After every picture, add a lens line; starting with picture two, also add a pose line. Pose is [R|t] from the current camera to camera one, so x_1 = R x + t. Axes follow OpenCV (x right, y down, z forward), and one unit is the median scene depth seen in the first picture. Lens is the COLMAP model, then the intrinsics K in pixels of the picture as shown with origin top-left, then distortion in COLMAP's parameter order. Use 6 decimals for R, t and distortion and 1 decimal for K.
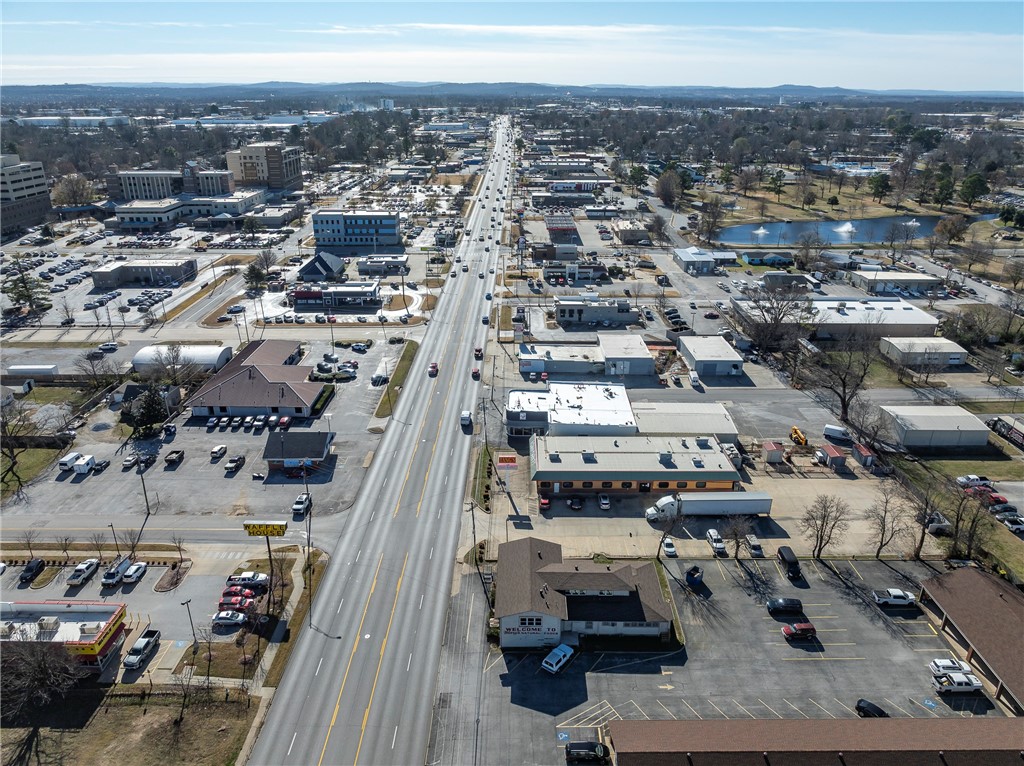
lens RADIAL K [[717.8, 0, 516.3], [0, 717.8, 384.1], [0, 0, 1]] dist [-0.027835, 0.012758]
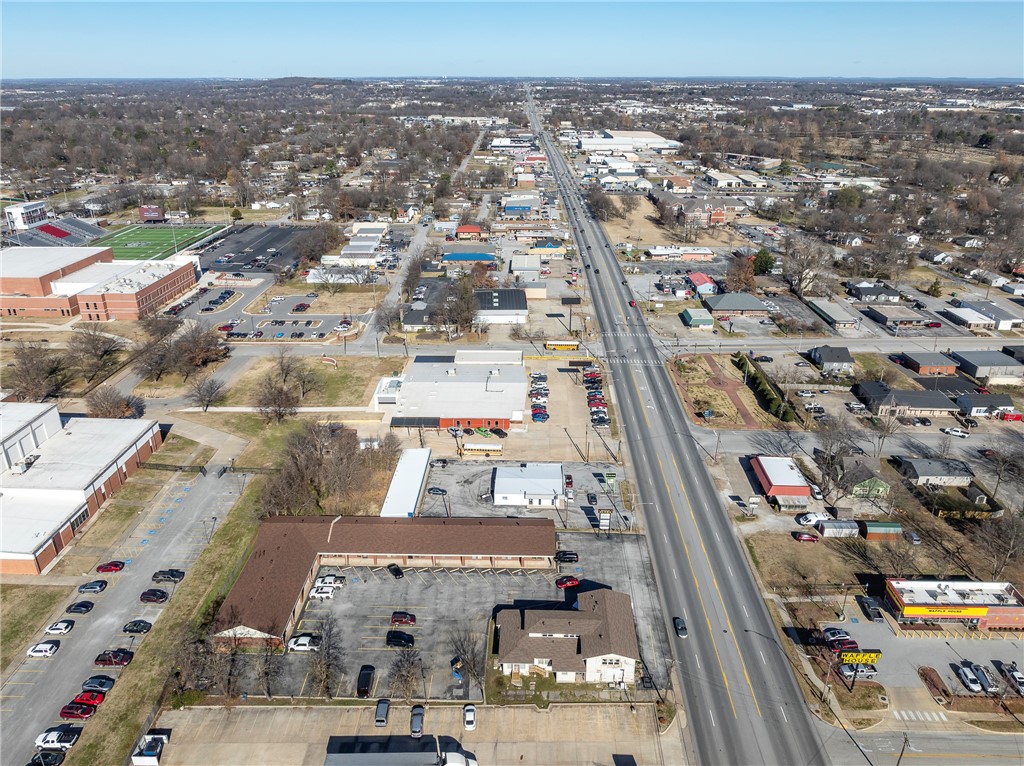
lens RADIAL K [[726.7, 0, 516.2], [0, 726.7, 383.9], [0, 0, 1]] dist [-0.026255, 0.010399]
pose [[-0.999755, -0.013859, 0.017238, 0.078177], [0.002677, 0.697792, 0.716295, -0.445280], [-0.021955, 0.716166, -0.697584, 0.766233]]
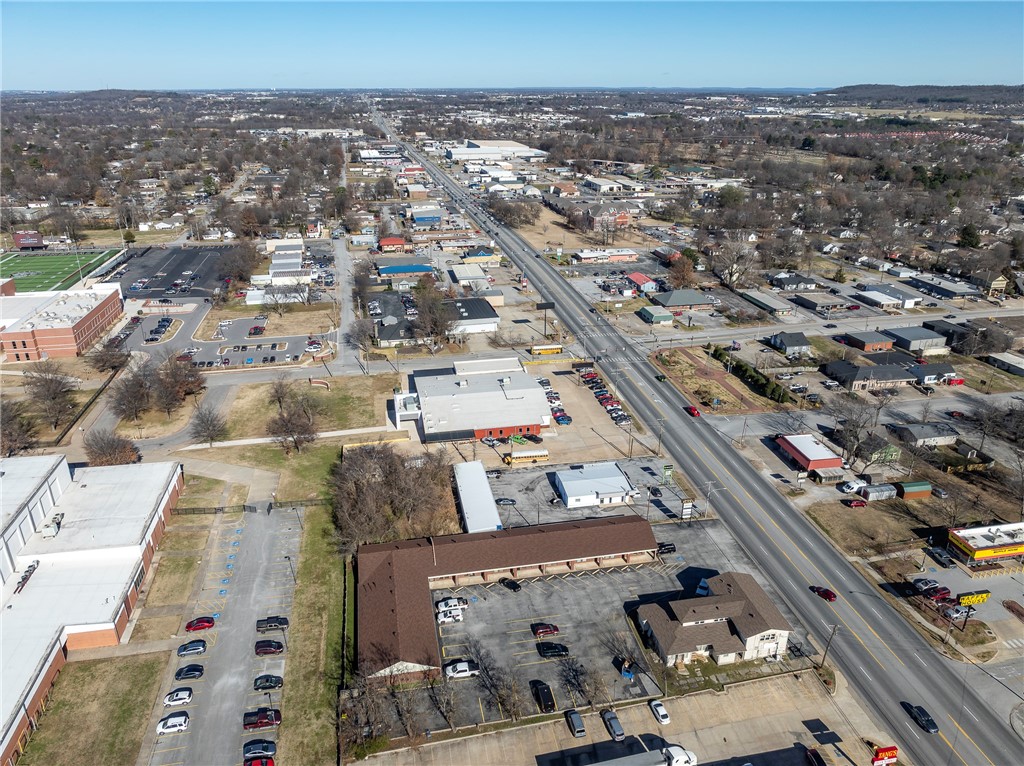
lens RADIAL K [[717.8, 0, 516.3], [0, 717.8, 384.1], [0, 0, 1]] dist [-0.027835, 0.012758]
pose [[-0.980755, 0.069382, -0.182501, 0.313642], [-0.080666, 0.707231, 0.702366, -0.436046], [0.177802, 0.703570, -0.688023, 0.747658]]
